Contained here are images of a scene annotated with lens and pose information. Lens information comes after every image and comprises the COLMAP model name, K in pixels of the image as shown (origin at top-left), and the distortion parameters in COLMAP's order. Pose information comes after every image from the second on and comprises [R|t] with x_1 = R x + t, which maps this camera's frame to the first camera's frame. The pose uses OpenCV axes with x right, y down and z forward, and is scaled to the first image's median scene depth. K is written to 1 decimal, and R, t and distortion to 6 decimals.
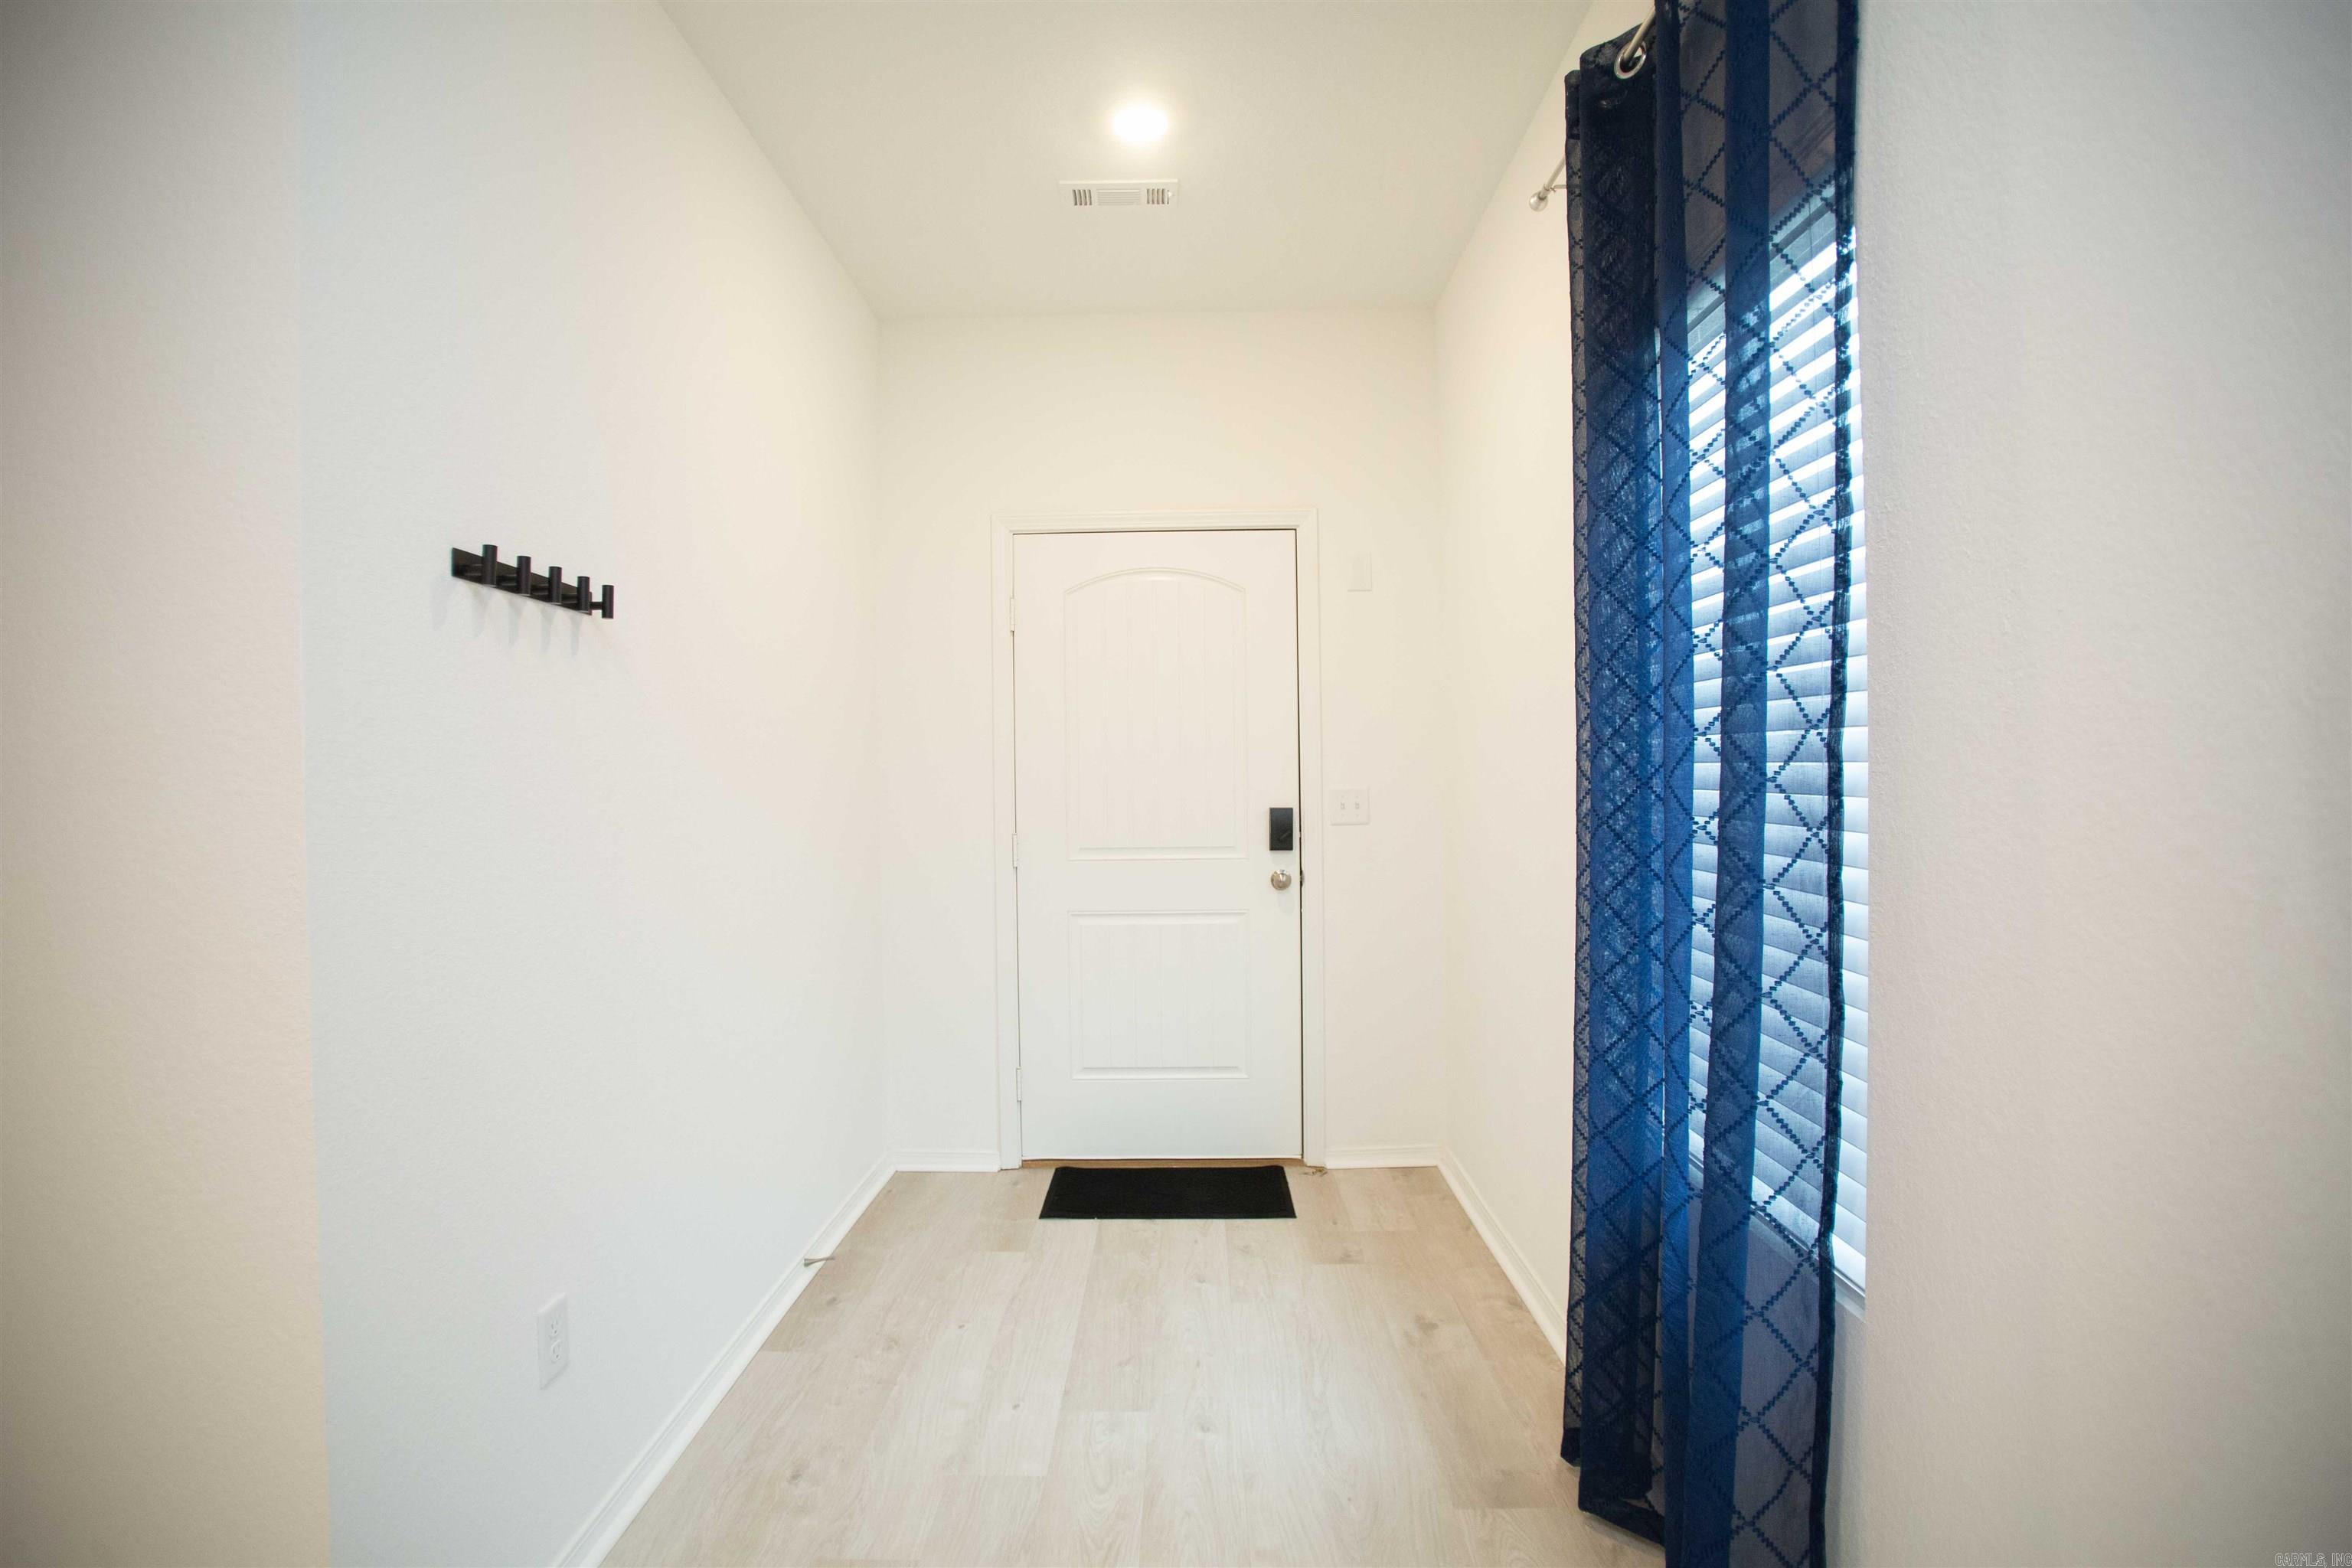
lens RADIAL K [[1152.5, 0, 1170.9], [0, 1152.5, 788.9], [0, 0, 1]] dist [-0.073950, 0.028196]
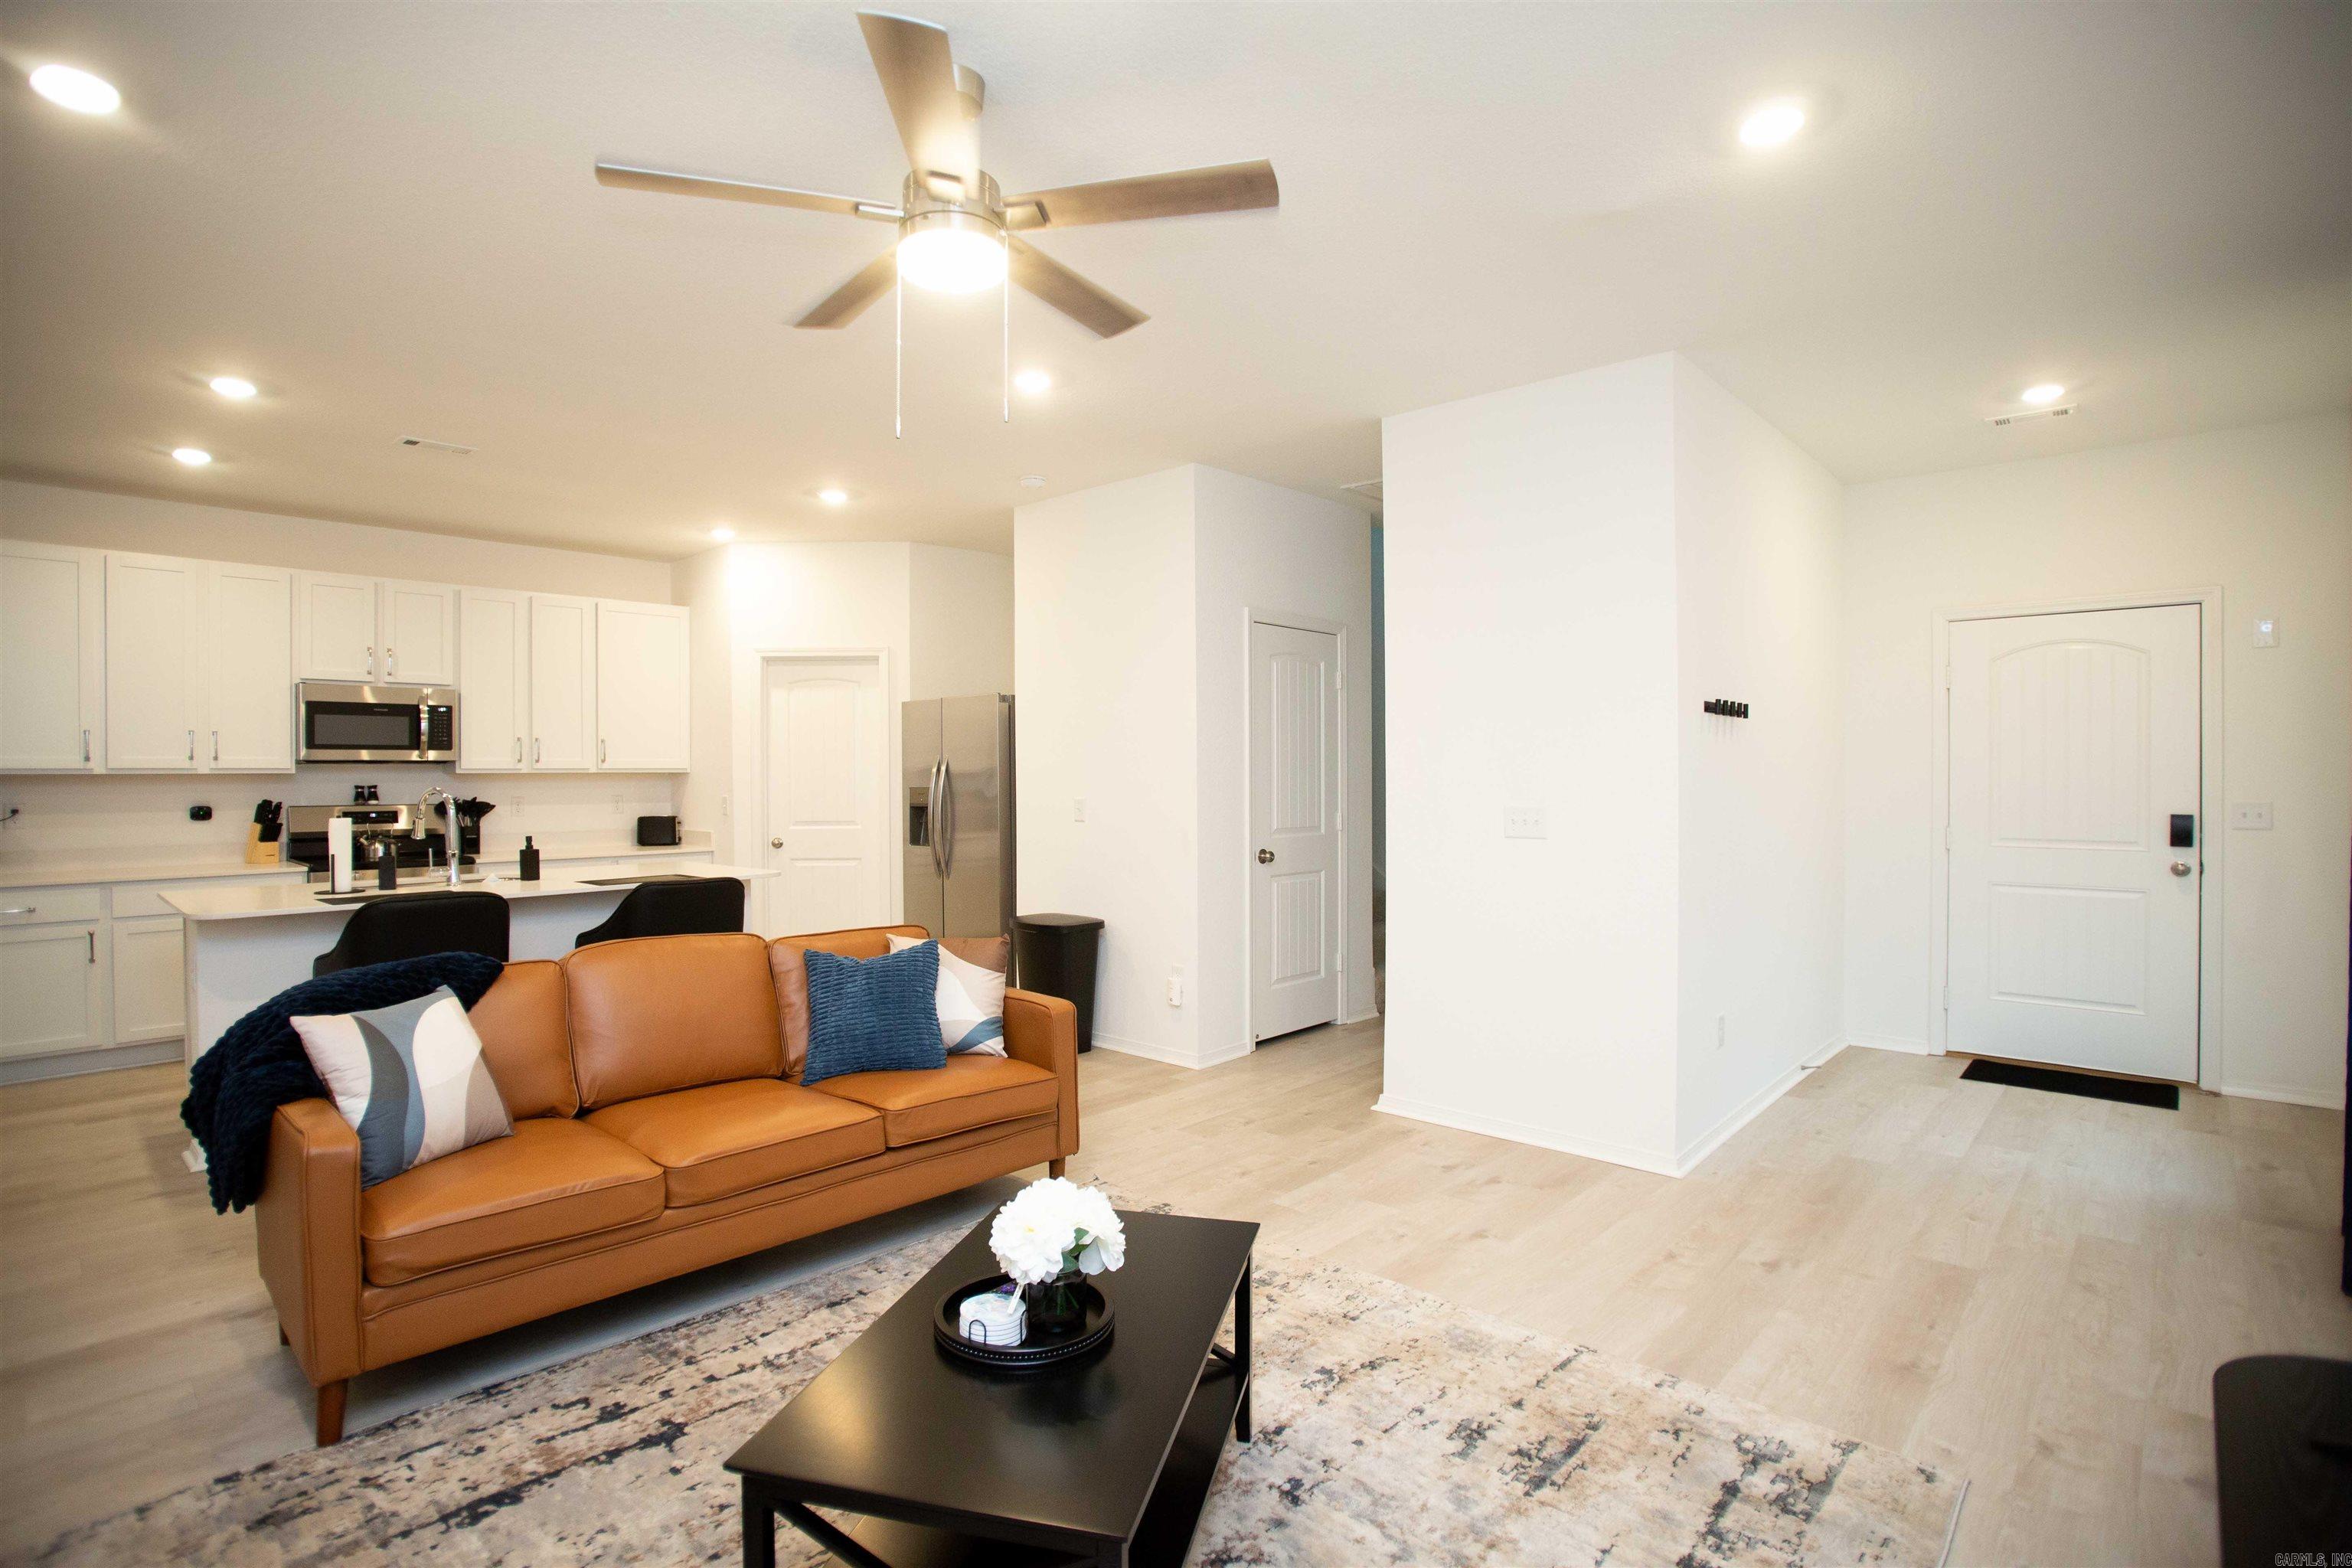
lens RADIAL K [[1152.5, 0, 1166.6], [0, 1152.5, 765.4], [0, 0, 1]] dist [-0.073950, 0.028196]
pose [[0.742069, 0.010355, -0.670244, 0.080830], [-0.018711, 0.999811, -0.005269, -0.011588], [0.670063, 0.016451, 0.742122, -0.735915]]
